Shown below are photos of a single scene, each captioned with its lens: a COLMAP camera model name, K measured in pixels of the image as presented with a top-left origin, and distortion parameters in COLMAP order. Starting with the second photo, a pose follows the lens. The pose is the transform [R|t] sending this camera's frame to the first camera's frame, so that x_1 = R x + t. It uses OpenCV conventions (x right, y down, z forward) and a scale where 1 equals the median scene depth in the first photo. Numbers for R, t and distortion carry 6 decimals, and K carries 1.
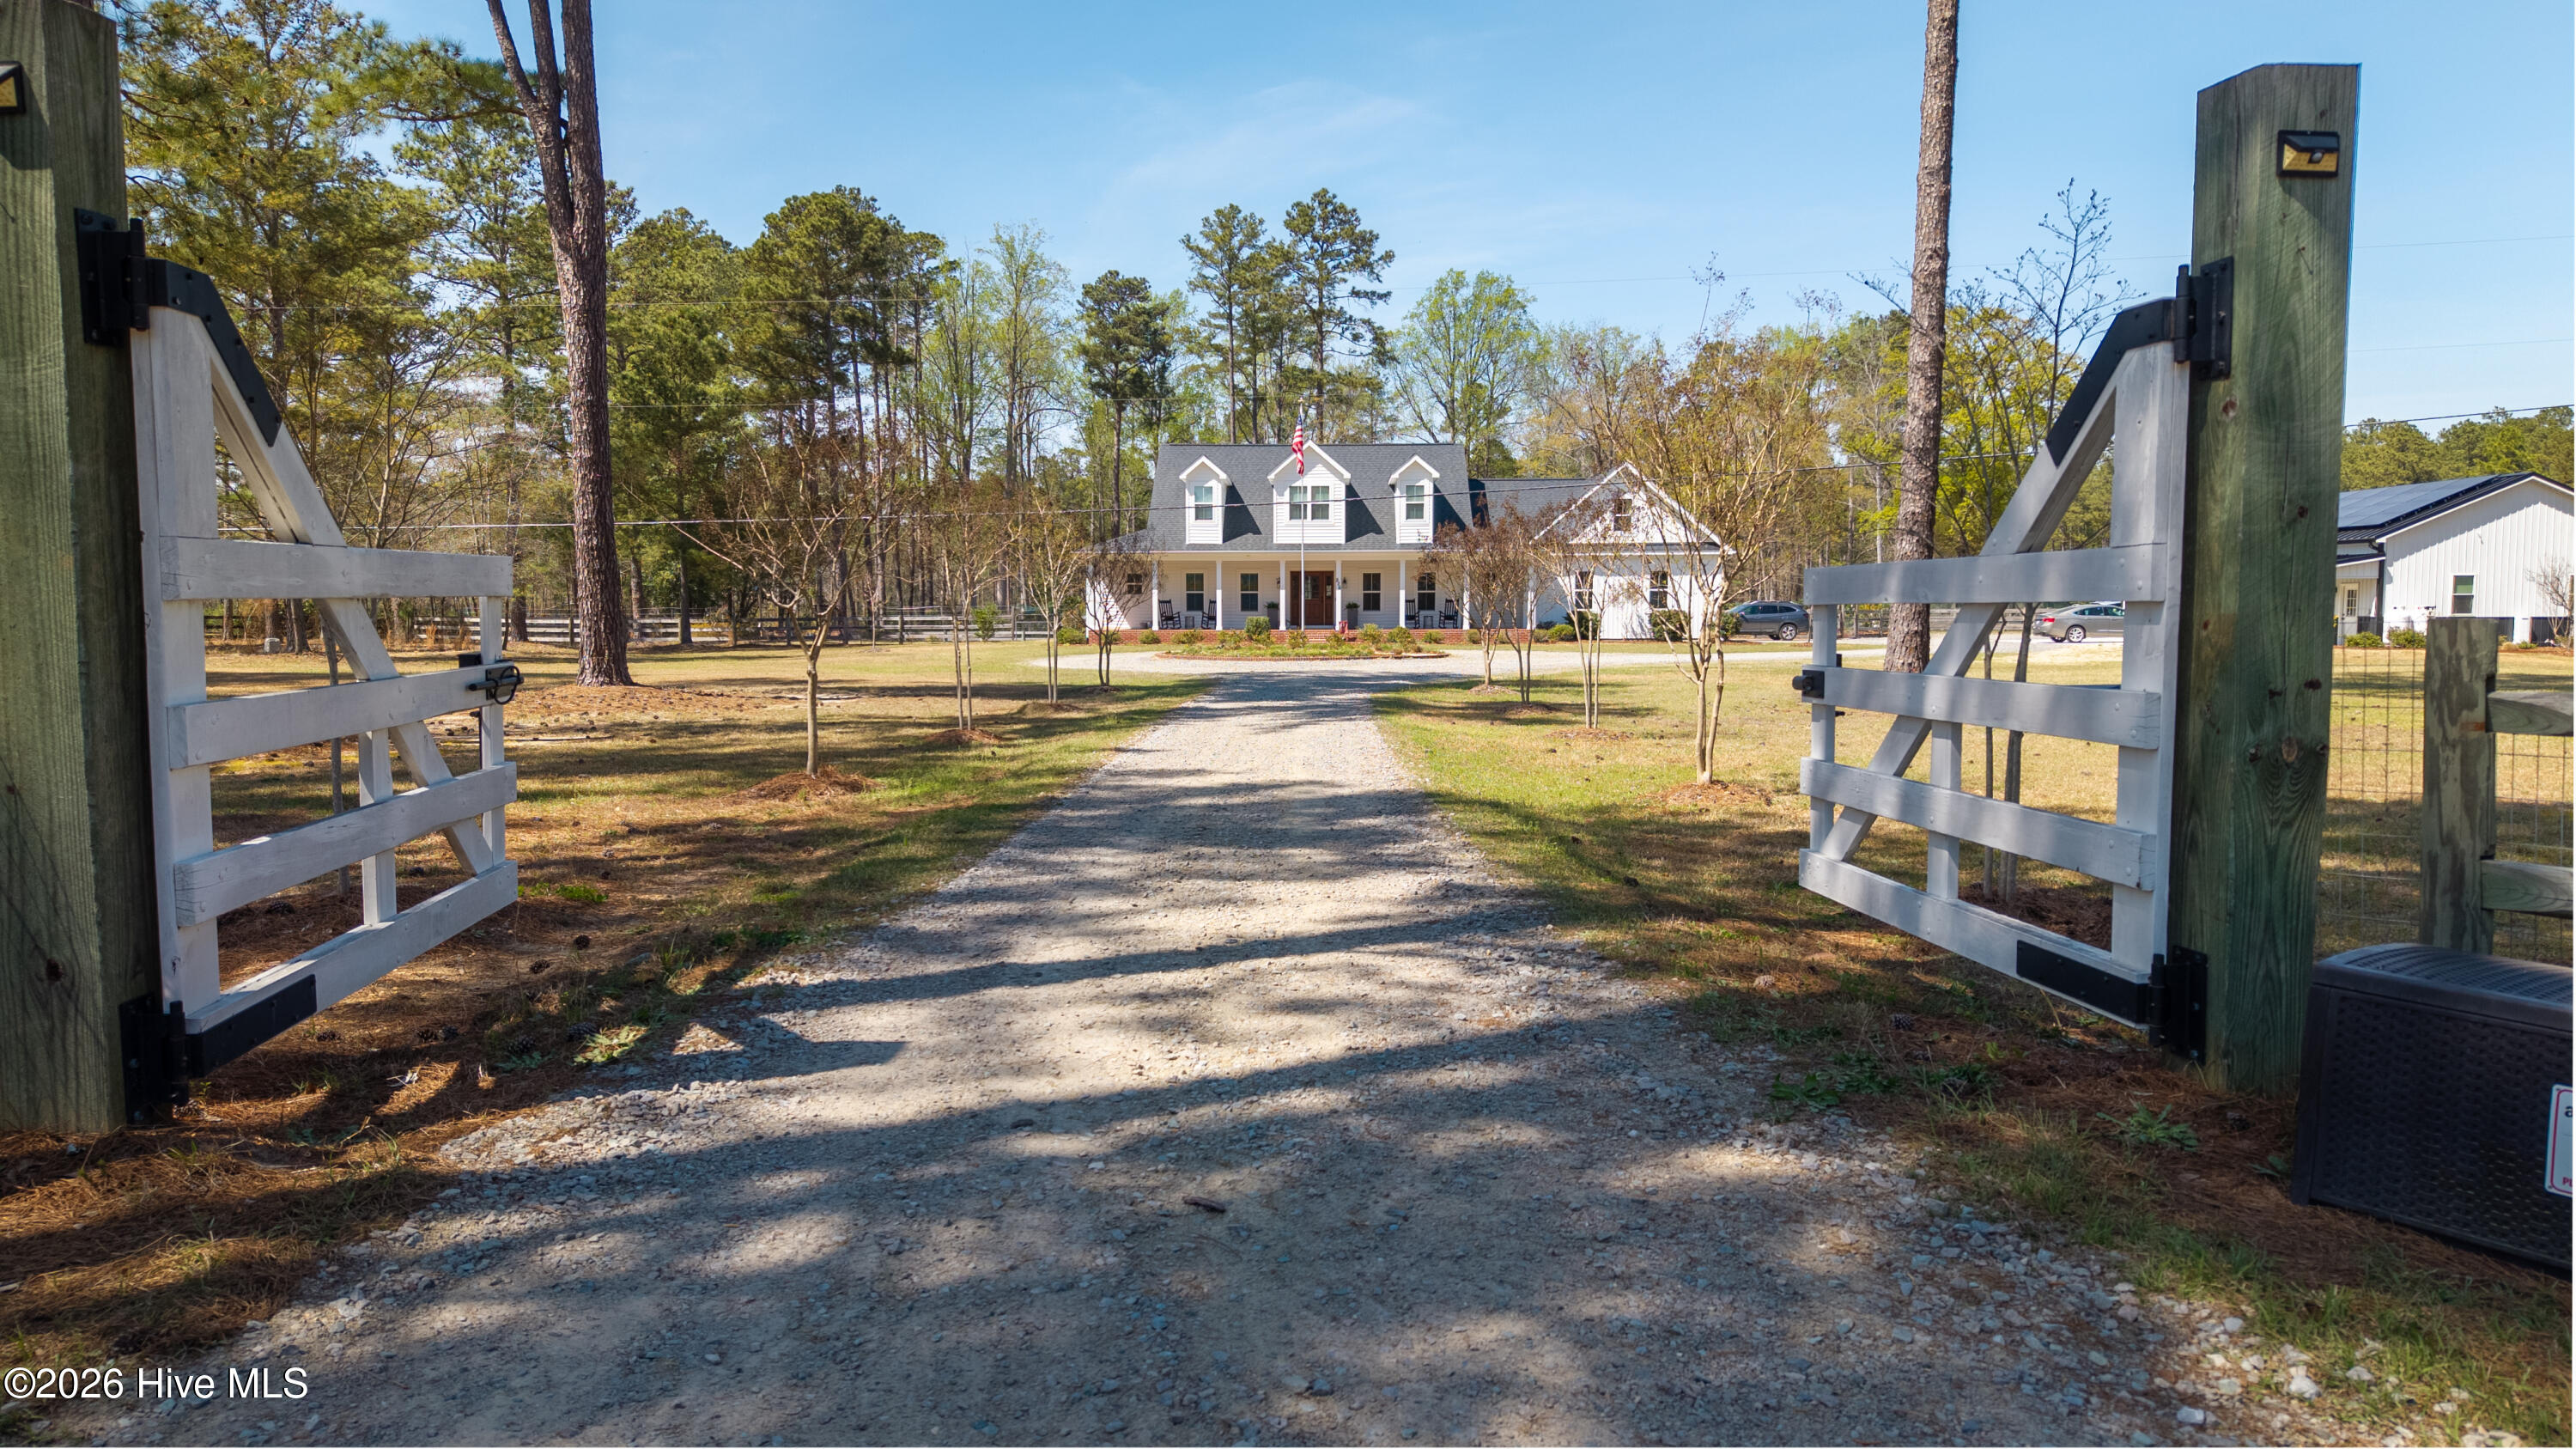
lens RADIAL K [[1711.4, 0, 1288.0], [0, 1711.4, 724.5], [0, 0, 1]] dist [0.034320, -0.042882]
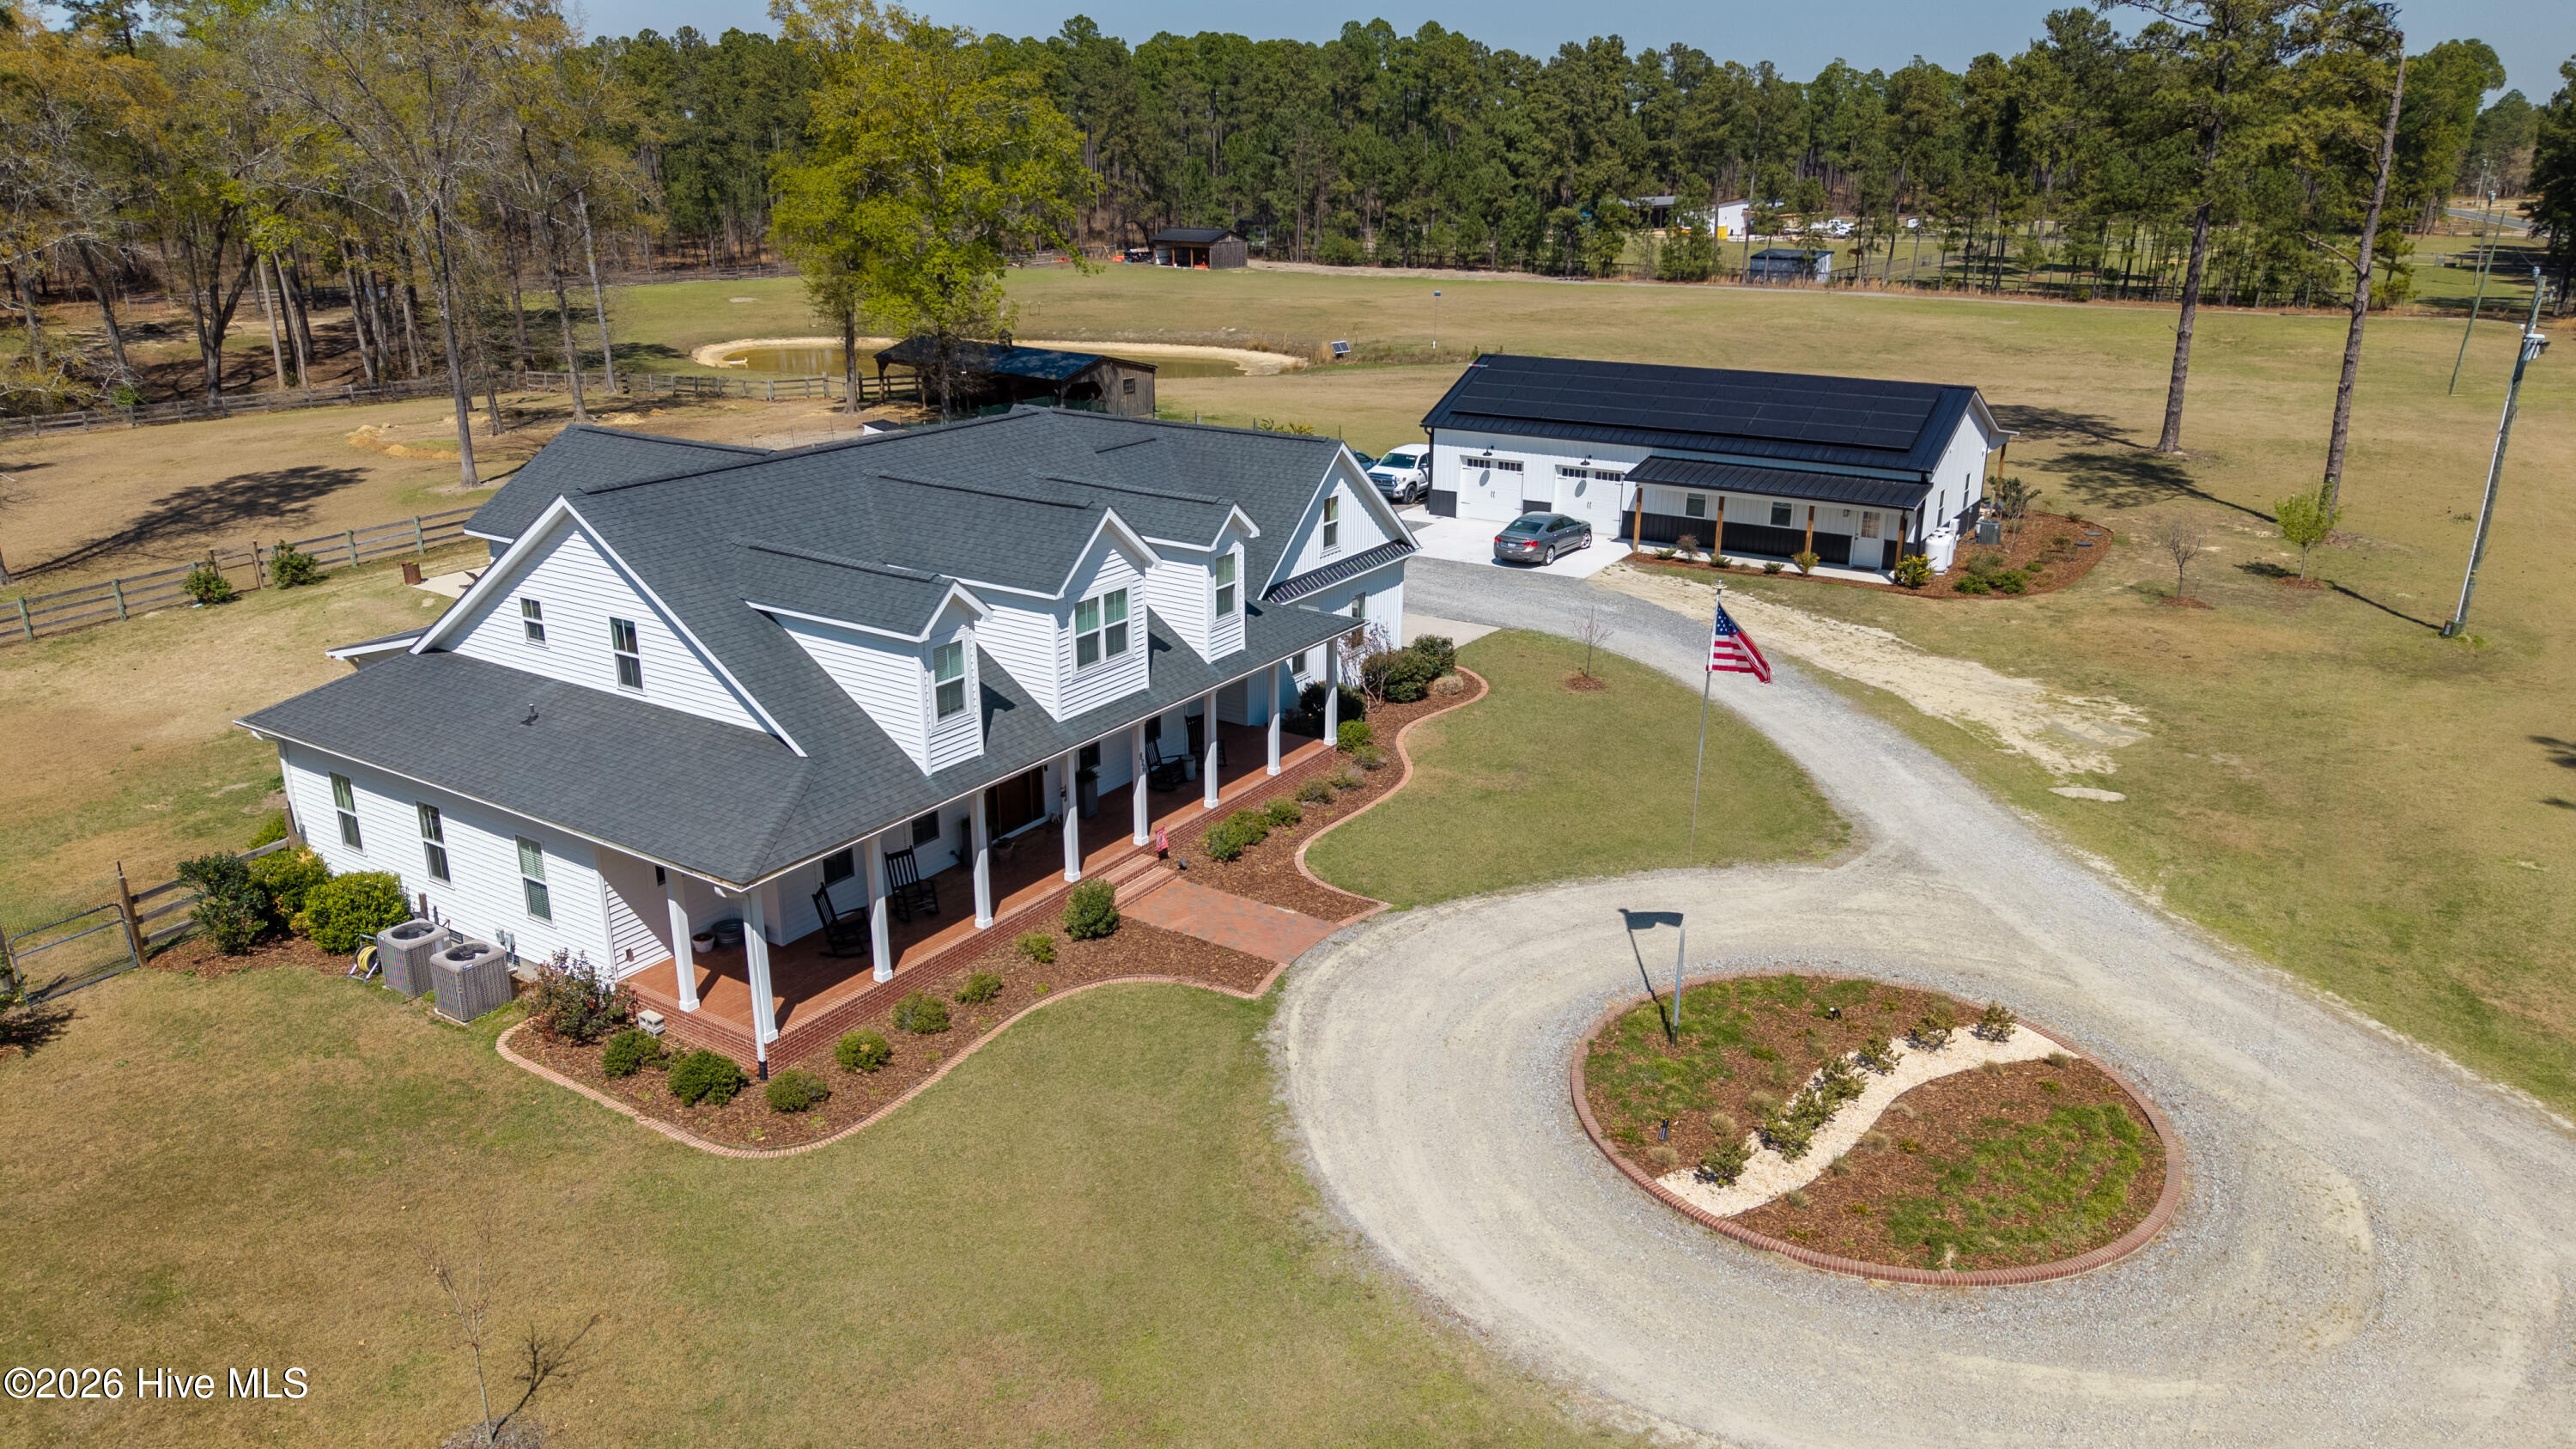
lens RADIAL K [[1717.7, 0, 1288.0], [0, 1717.7, 724.5], [0, 0, 1]] dist [0.007013, -0.000023]
pose [[0.523673, -0.269729, 0.808092, -0.213494], [0.056487, 0.957461, 0.282981, -0.139069], [-0.850044, -0.102543, 0.516633, 0.400640]]
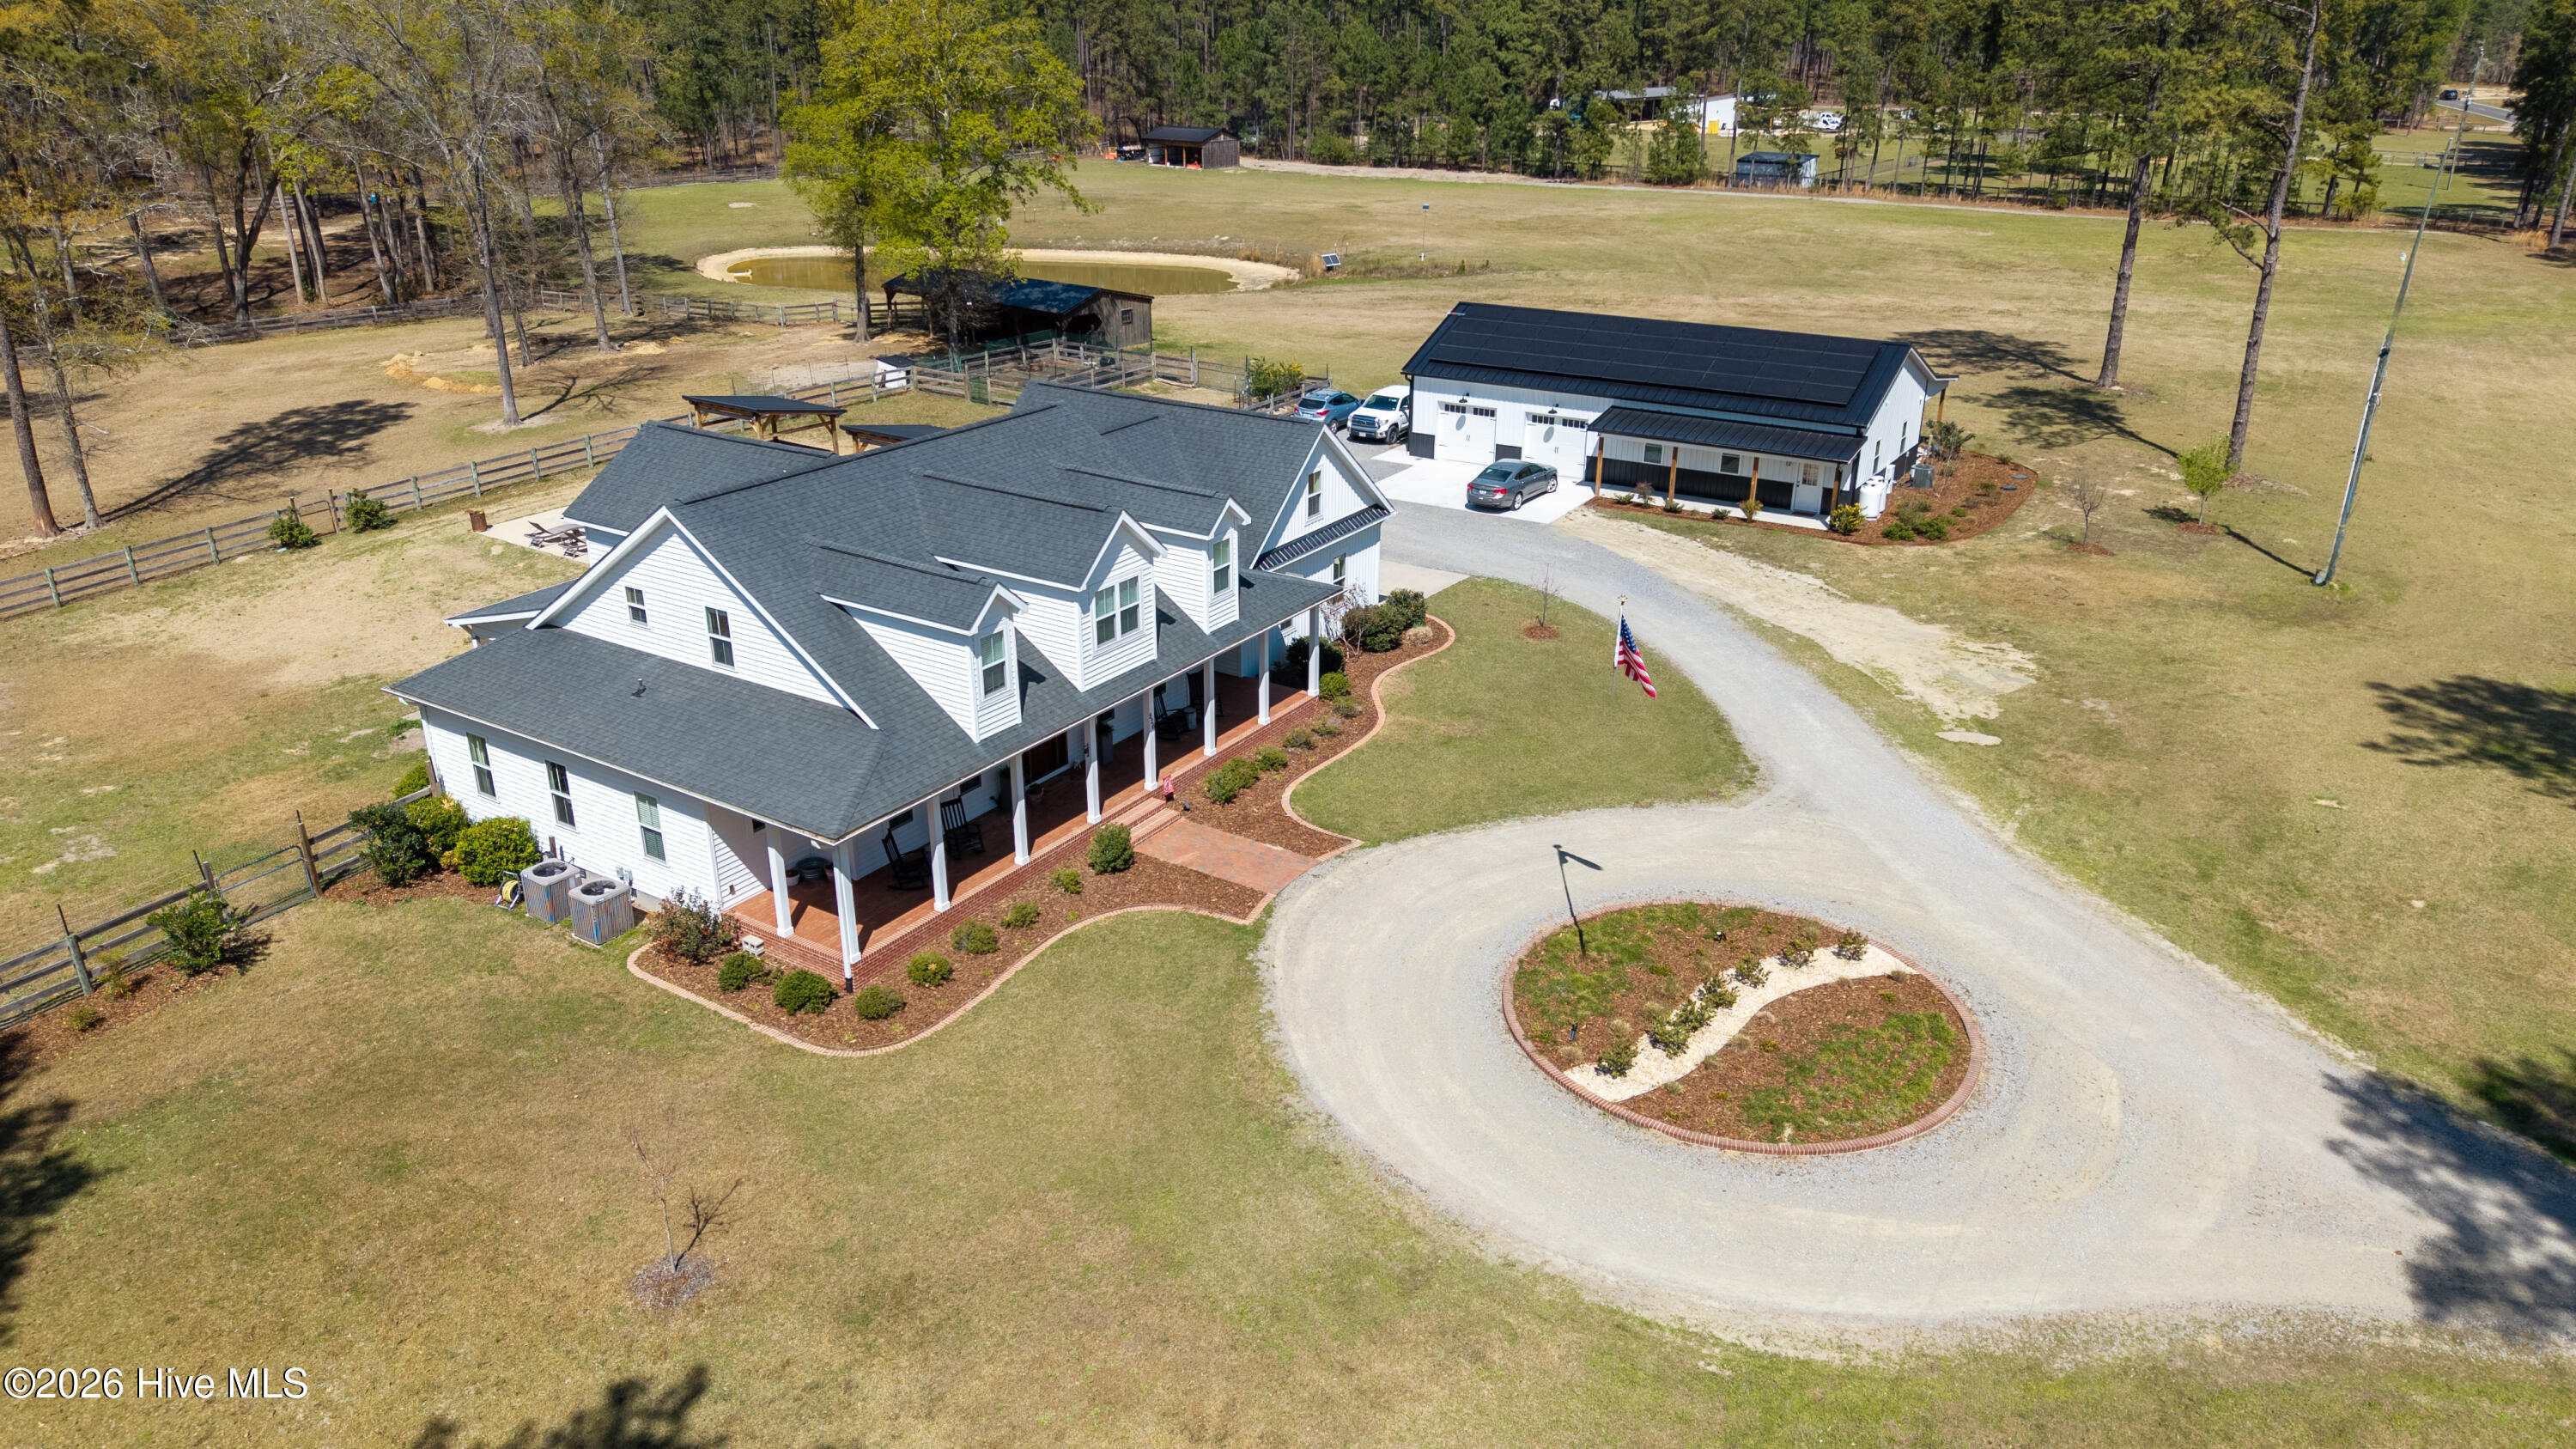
lens RADIAL K [[1711.4, 0, 1288.0], [0, 1711.4, 724.5], [0, 0, 1]] dist [0.034320, -0.042882]
pose [[0.520604, -0.325120, 0.789473, -0.250815], [0.056079, 0.935685, 0.348352, -0.170206], [-0.851954, -0.137080, 0.505354, 0.373994]]
